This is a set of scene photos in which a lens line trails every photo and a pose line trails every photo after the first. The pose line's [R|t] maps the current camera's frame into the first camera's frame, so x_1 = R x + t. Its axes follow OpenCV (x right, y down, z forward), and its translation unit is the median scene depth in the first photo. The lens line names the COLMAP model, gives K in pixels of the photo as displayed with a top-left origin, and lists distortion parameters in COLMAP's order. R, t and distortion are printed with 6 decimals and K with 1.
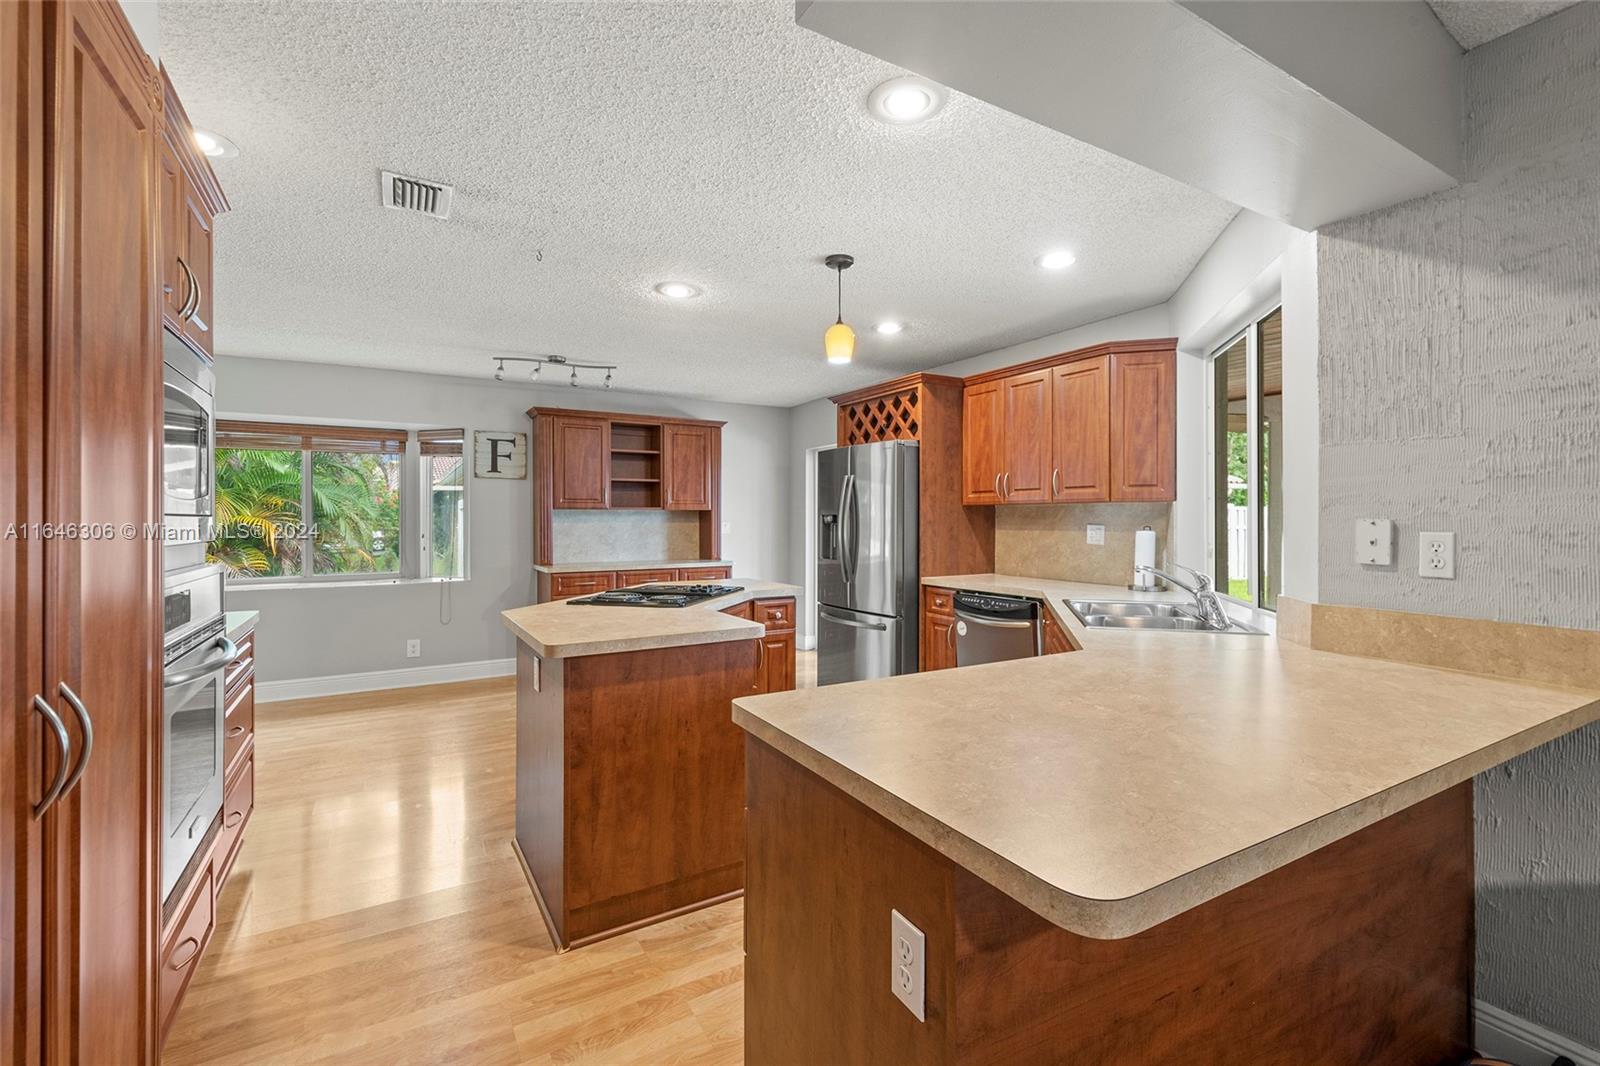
lens RADIAL K [[711.1, 0, 828.9], [0, 711.1, 523.0], [0, 0, 1]] dist [0.001336, 0.000137]
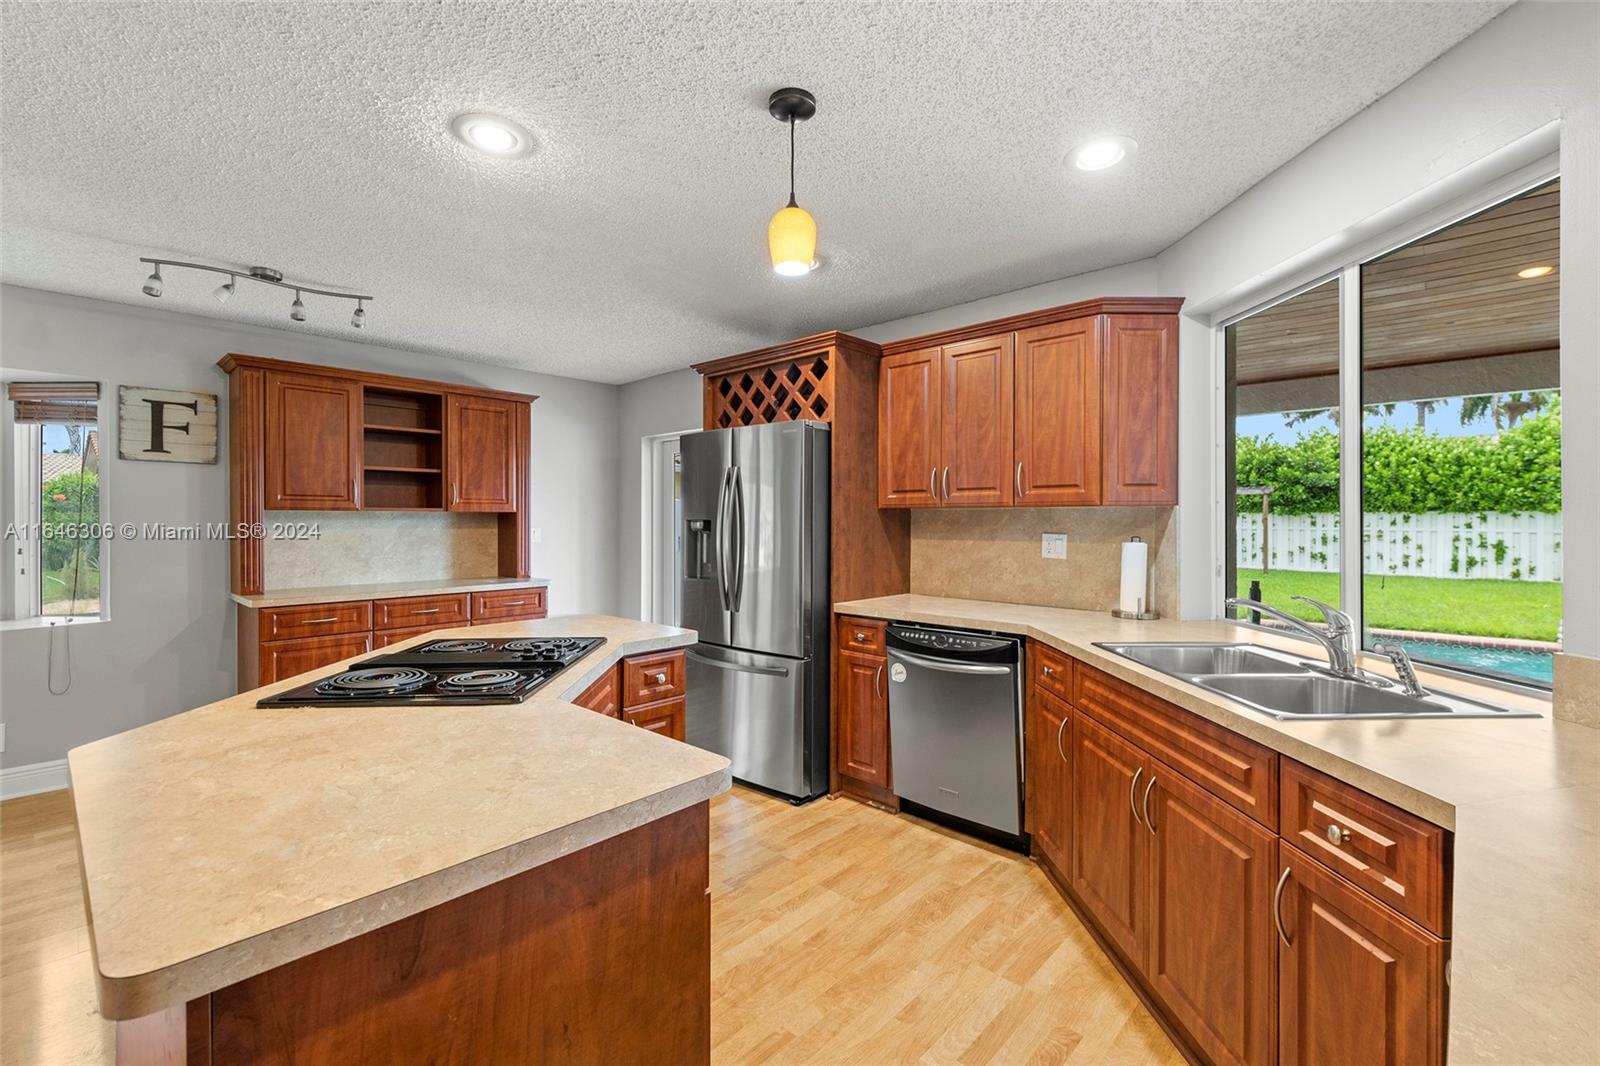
lens RADIAL K [[685.6, 0, 813.4], [0, 685.6, 524.2], [0, 0, 1]] dist [0.009281, -0.004538]
pose [[0.961117, 0.000187, 0.276140, -0.086778], [-0.000172, 1.000000, -0.000080, -0.007298], [-0.276140, 0.000030, 0.961117, 0.288999]]
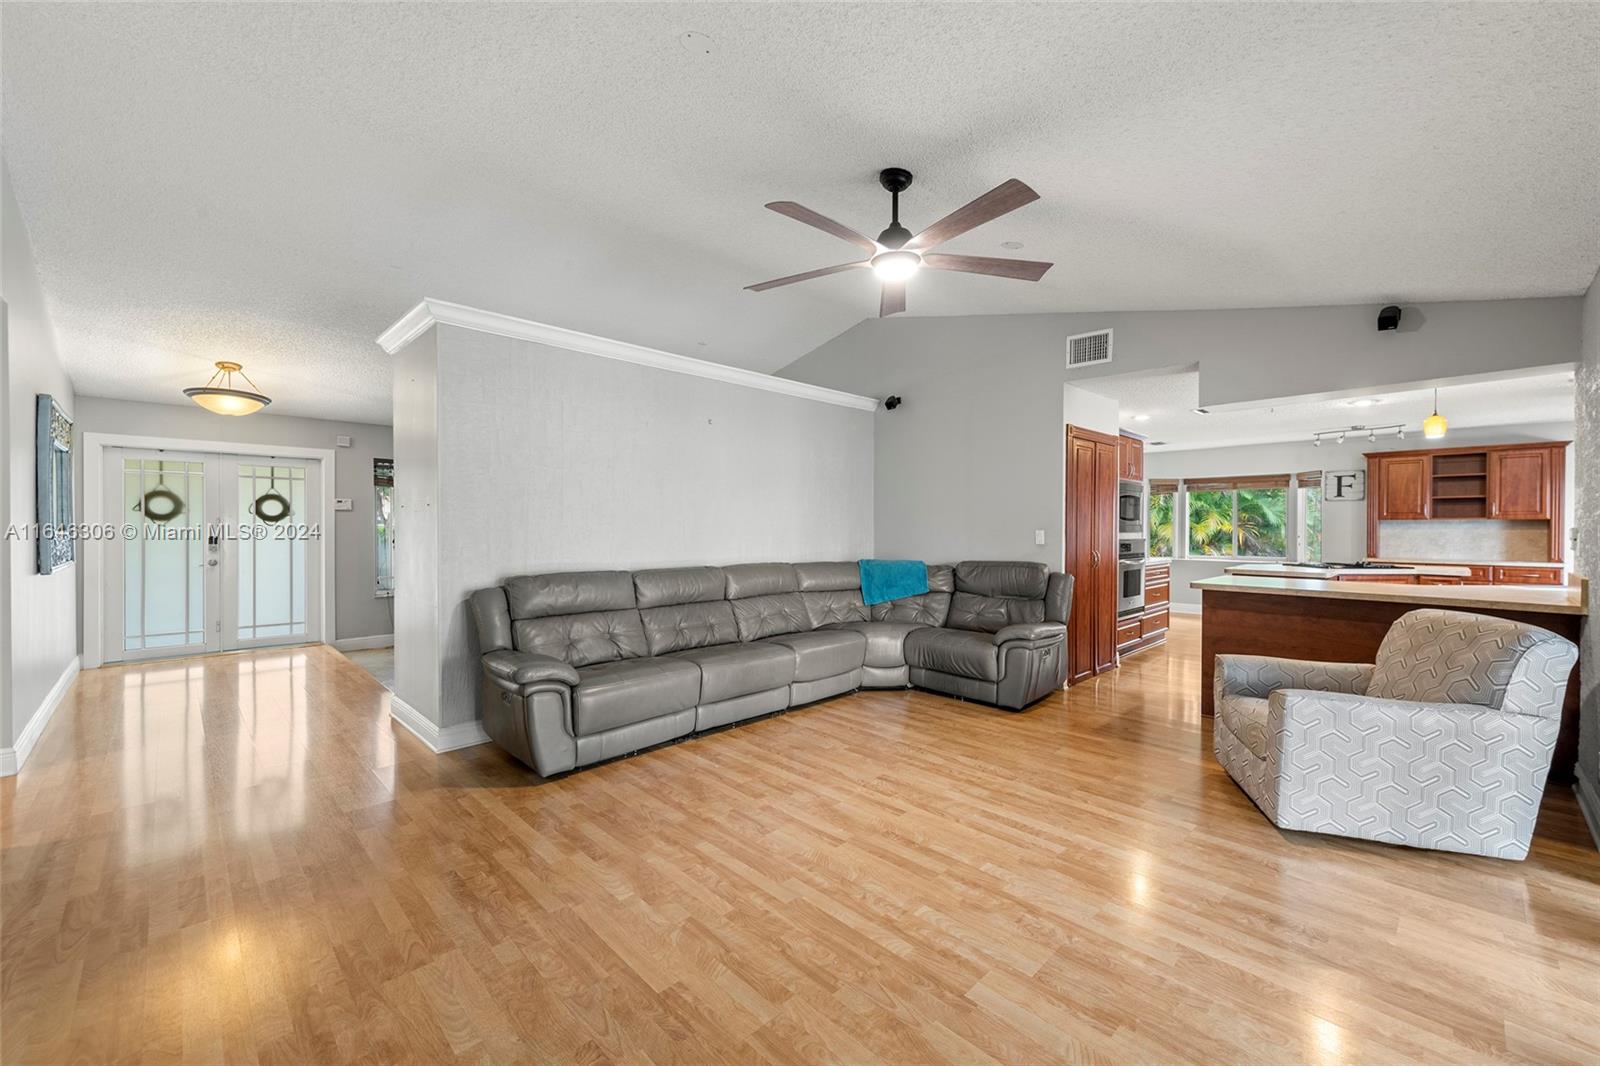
lens RADIAL K [[642.3, 0, 808.2], [0, 642.3, 531.4], [0, 0, 1]] dist [0.010314, -0.000579]
pose [[0.200739, 0.009002, -0.979603, 0.860310], [-0.006929, 0.999946, 0.007769, 0.003105], [0.979620, 0.005228, 0.200791, -0.542547]]
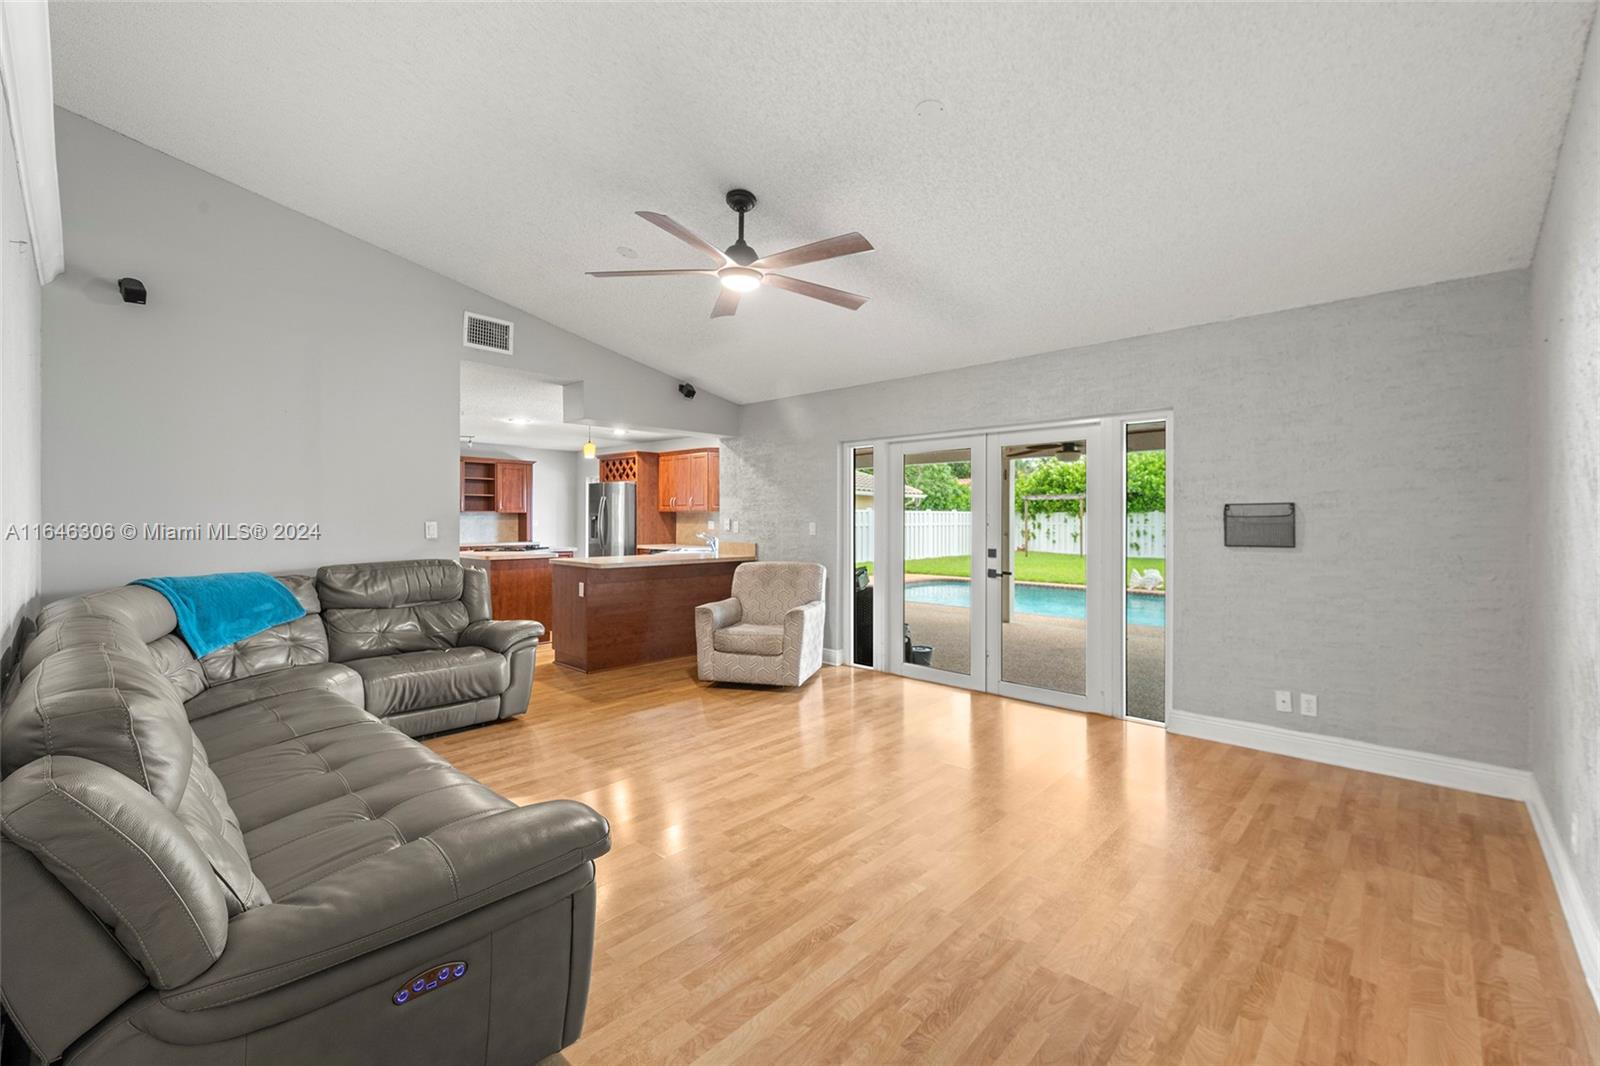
lens RADIAL K [[685.6, 0, 827.8], [0, 685.6, 519.7], [0, 0, 1]] dist [0.009281, -0.004538]
pose [[0.961470, 0.002927, 0.274893, 0.107916], [-0.001564, 0.999985, -0.005175, 0.008130], [-0.274904, 0.004545, 0.961461, -1.091602]]
